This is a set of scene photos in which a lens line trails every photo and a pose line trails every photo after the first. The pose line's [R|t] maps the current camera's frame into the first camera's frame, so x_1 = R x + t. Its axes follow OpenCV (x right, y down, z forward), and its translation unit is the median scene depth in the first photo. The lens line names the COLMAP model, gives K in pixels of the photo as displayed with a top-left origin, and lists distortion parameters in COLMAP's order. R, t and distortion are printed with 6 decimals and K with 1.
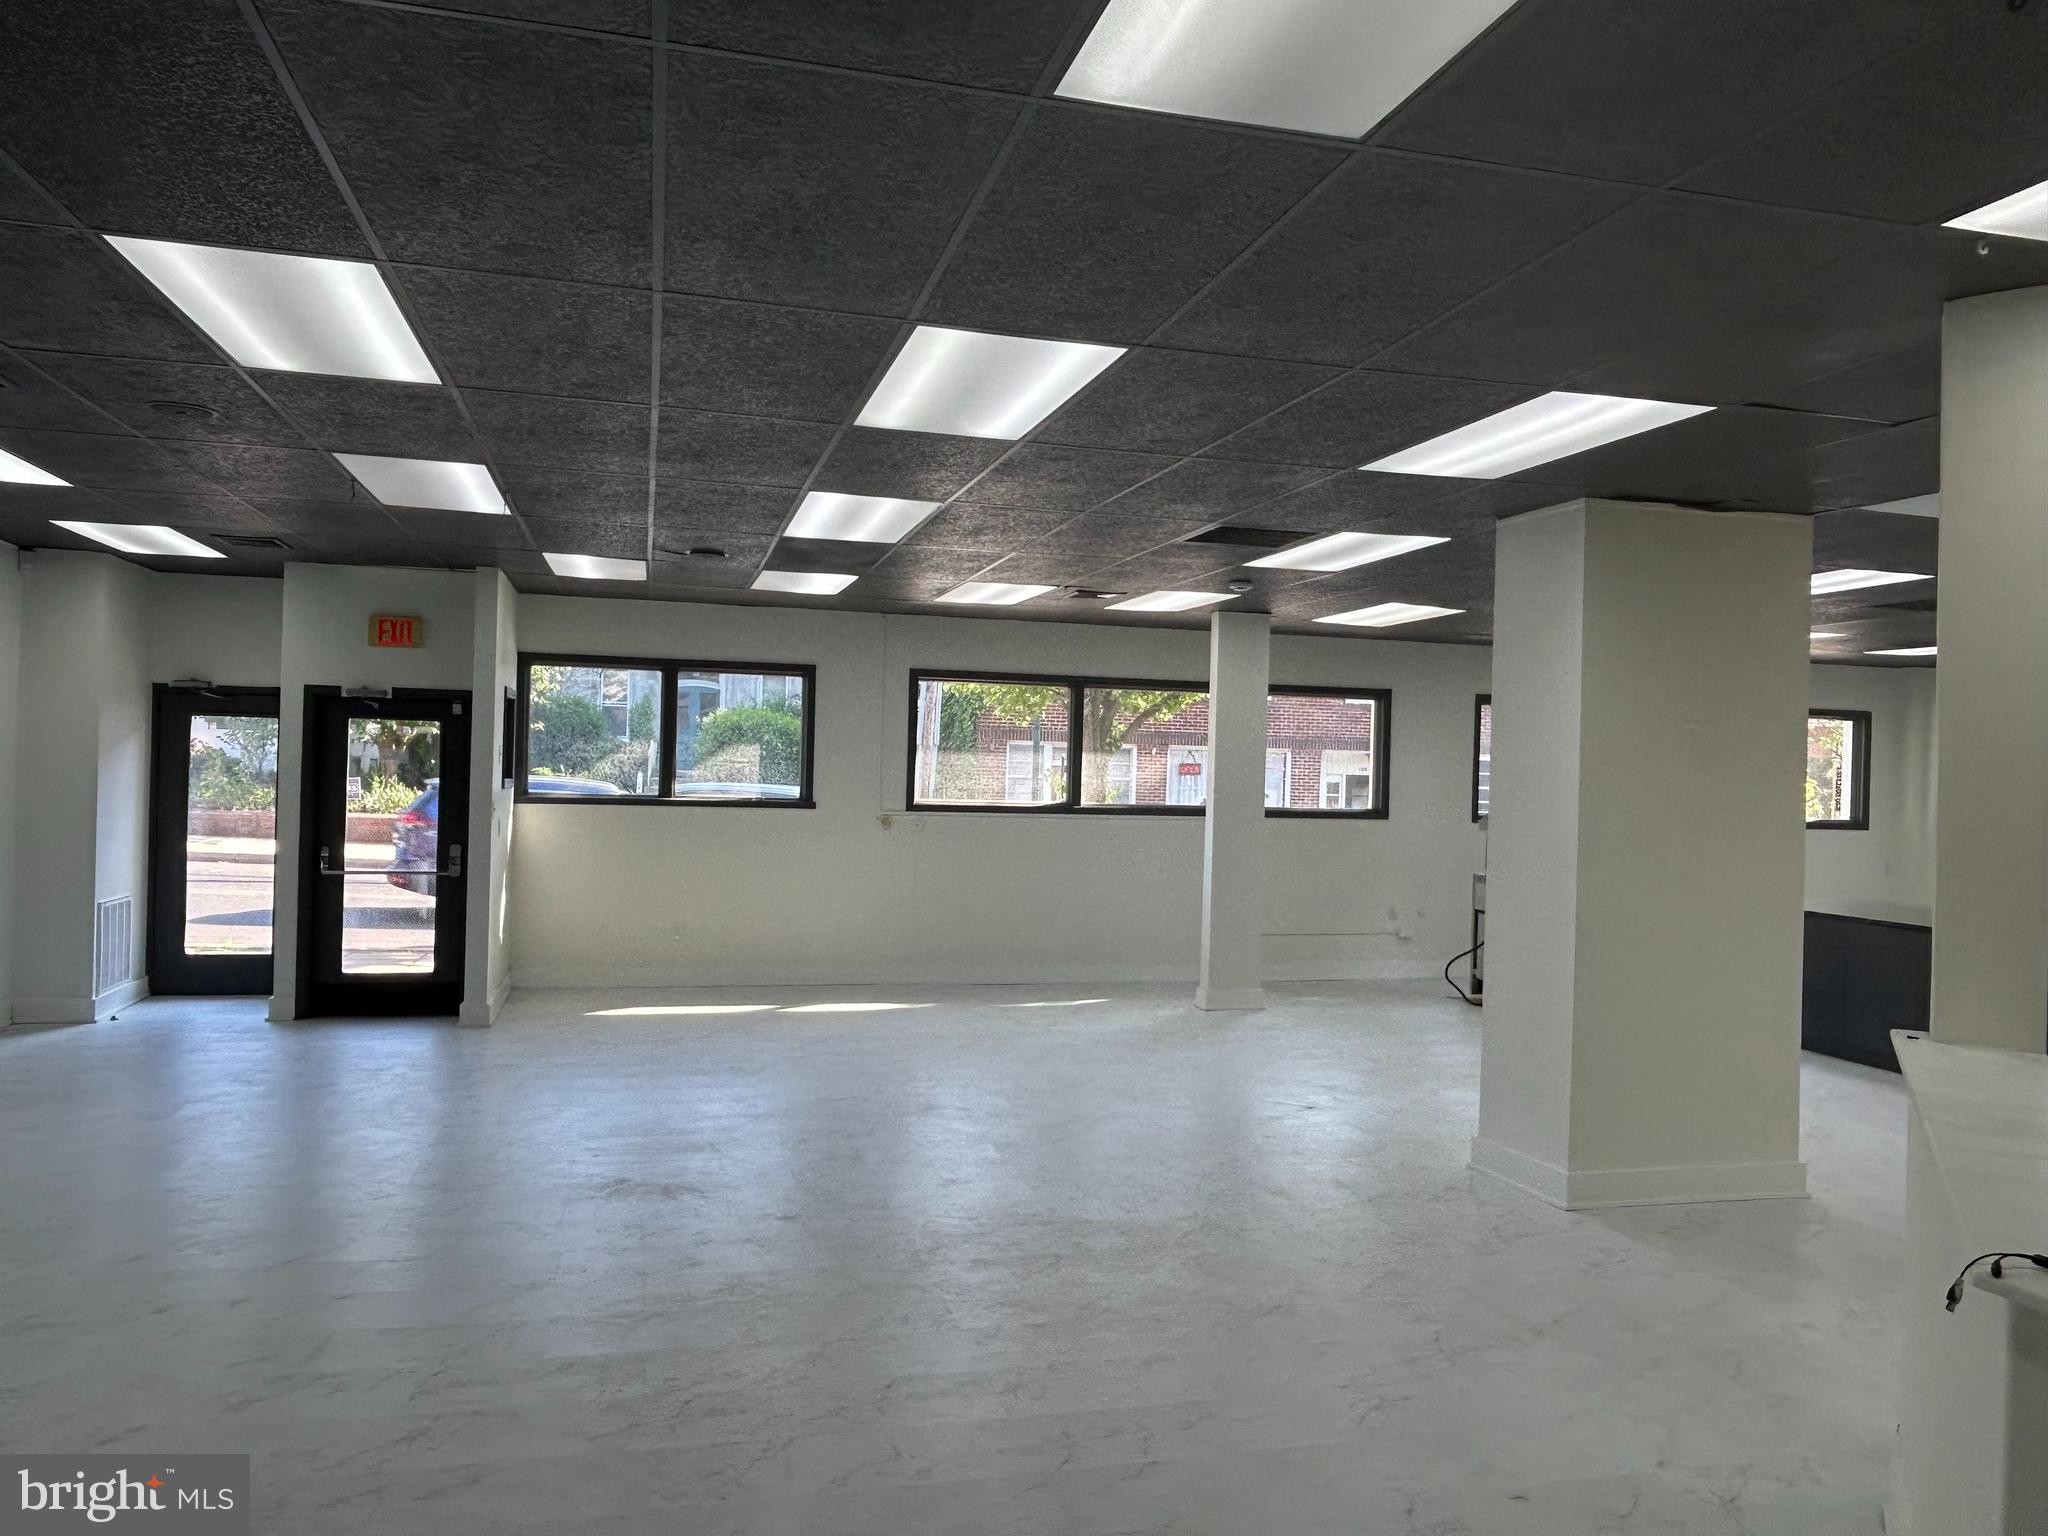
lens RADIAL K [[1395.7, 0, 1024.0], [0, 1395.7, 768.0], [0, 0, 1]] dist [0.006537, 0.001092]
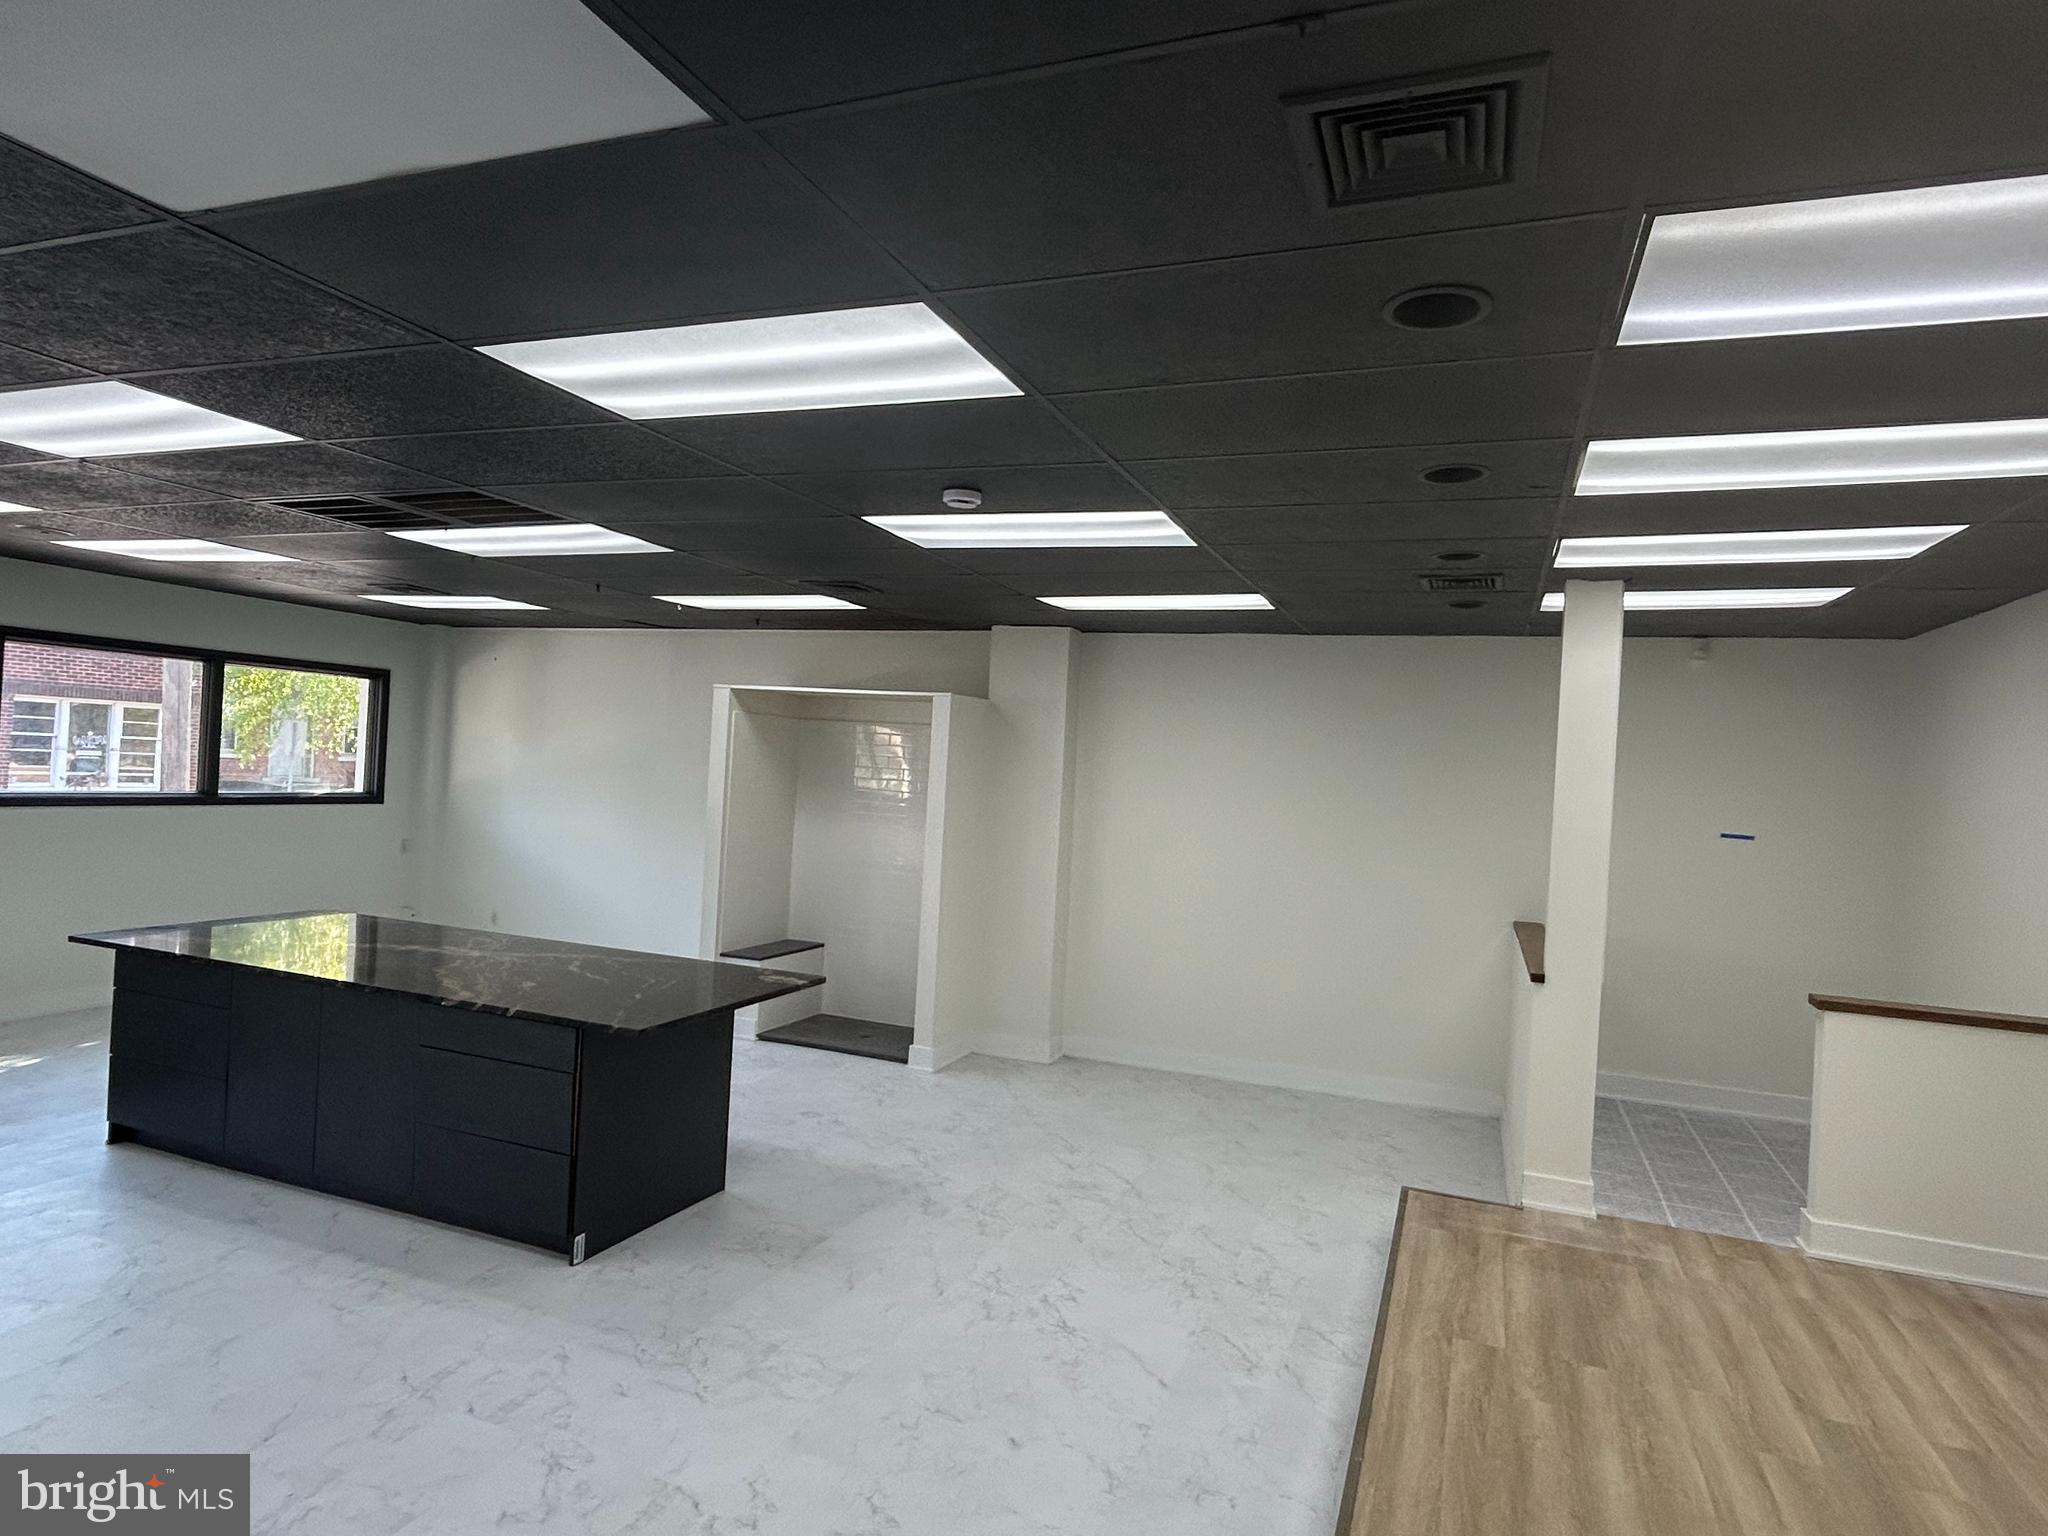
lens RADIAL K [[1179.4, 0, 1024.0], [0, 1179.4, 768.0], [0, 0, 1]] dist [-0.009939, -0.001288]
pose [[0.577753, 0.001764, 0.816210, 0.318352], [-0.030367, 0.999352, 0.019335, -0.006366], [-0.815646, -0.035956, 0.577432, 0.331894]]
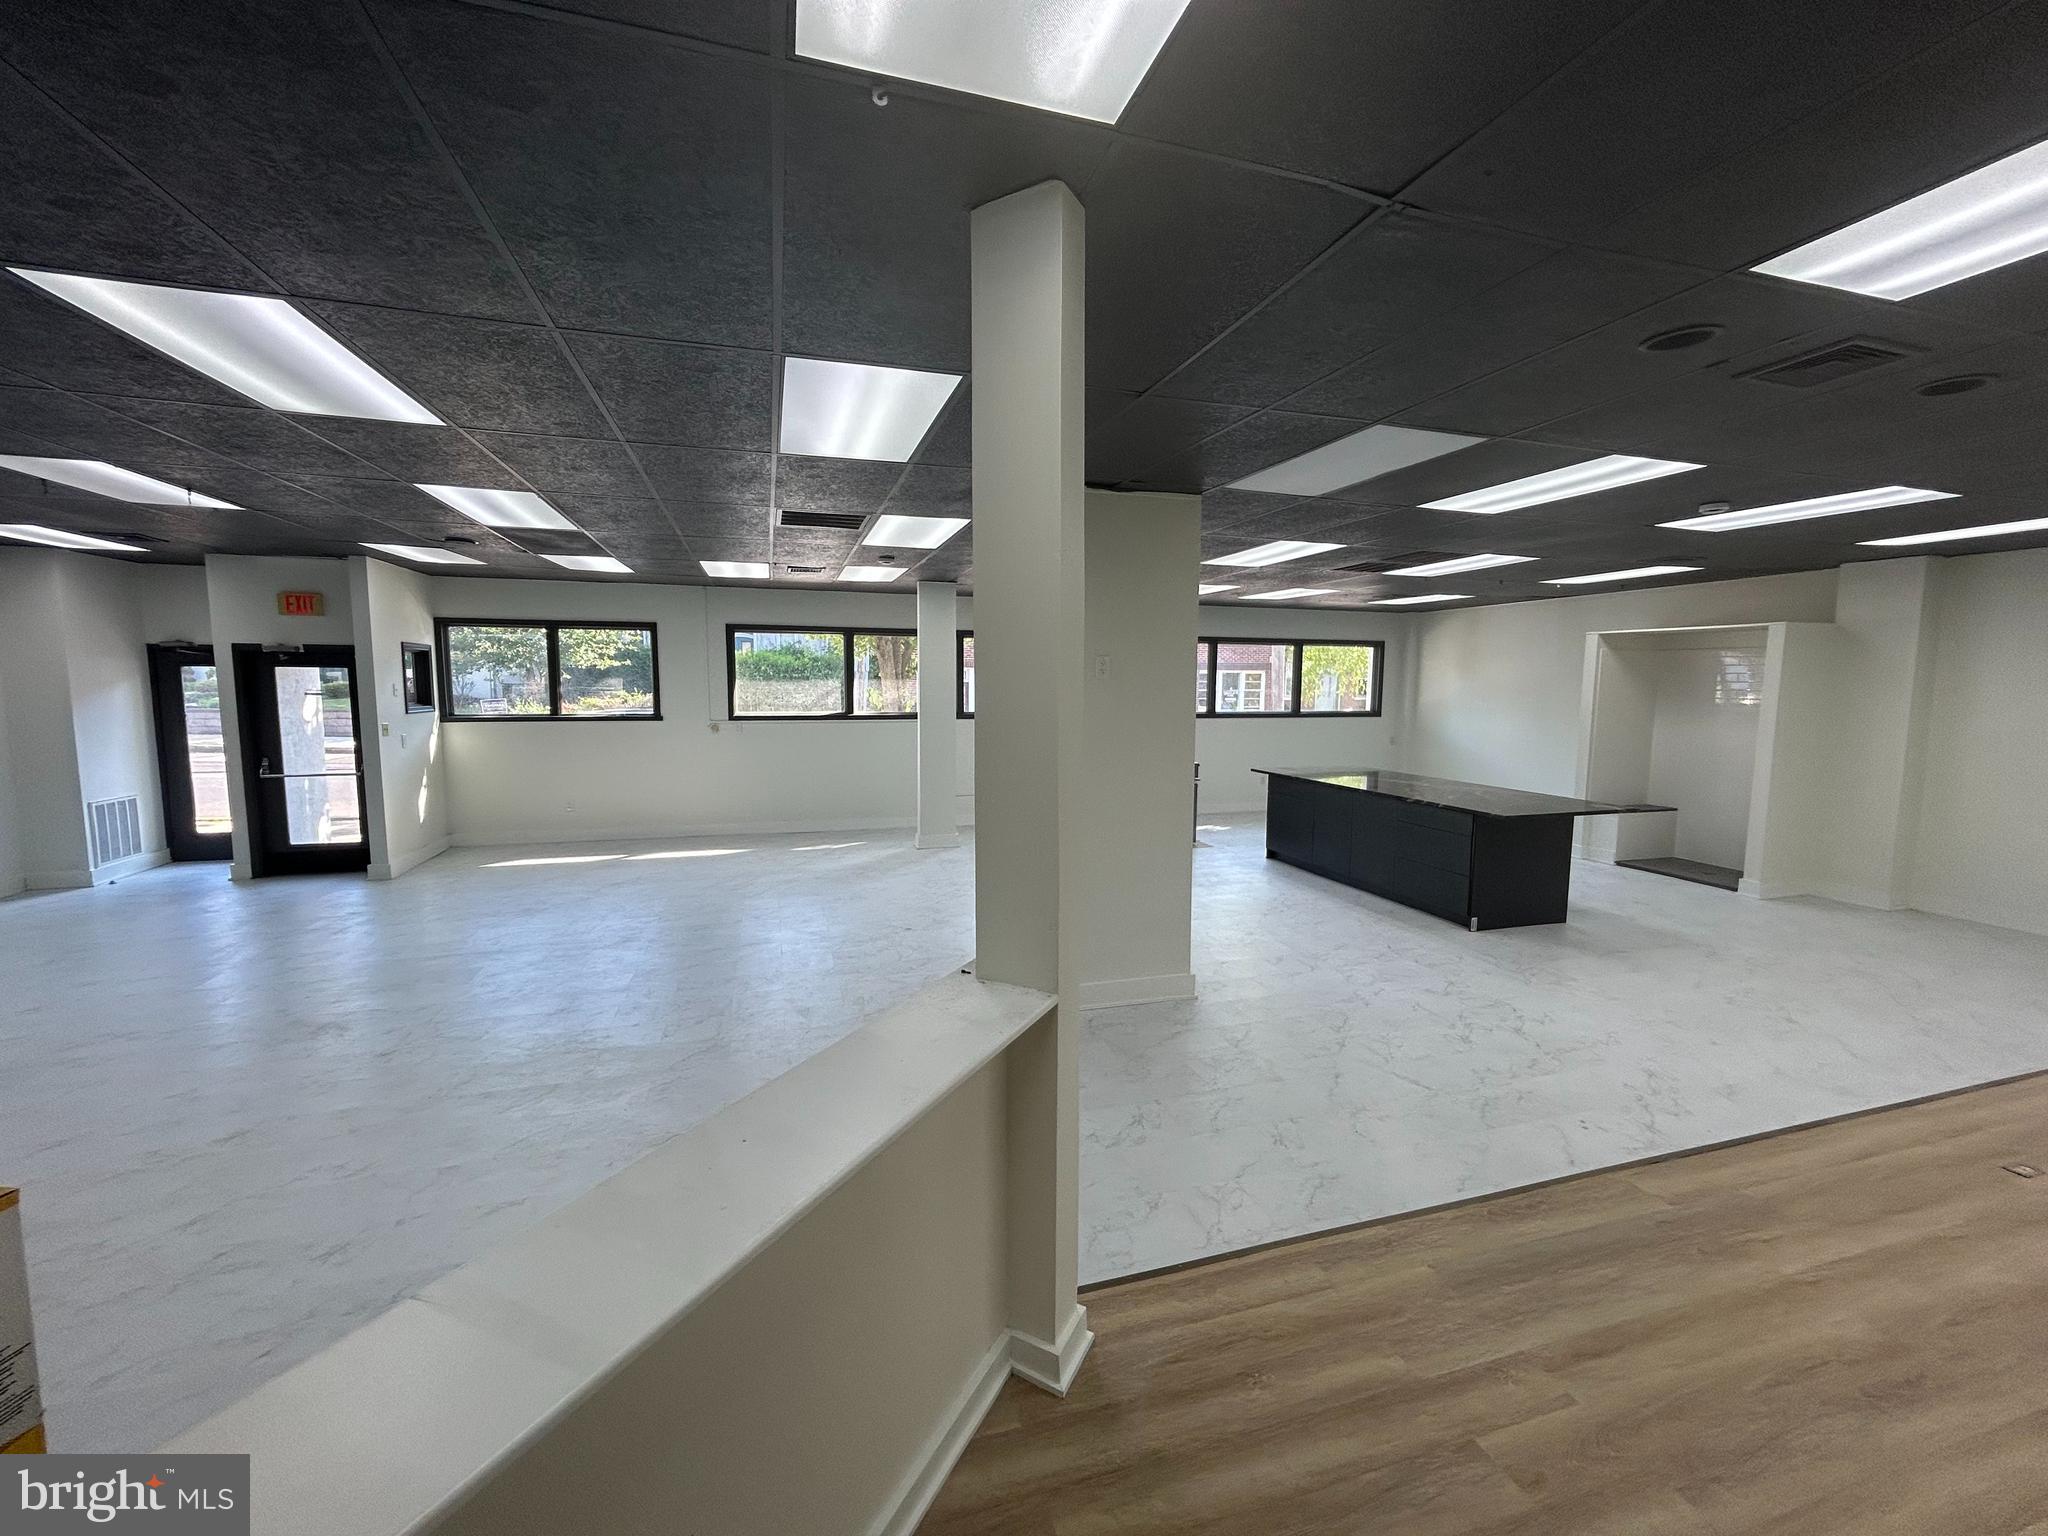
lens RADIAL K [[833.2, 0, 1024.0], [0, 833.2, 768.0], [0, 0, 1]] dist [-0.001240, 0.000203]
pose [[0.998371, -0.028081, 0.049665, 0.208819], [0.023177, 0.995045, 0.096689, 0.002433], [-0.052134, -0.095380, 0.994075, 0.106263]]
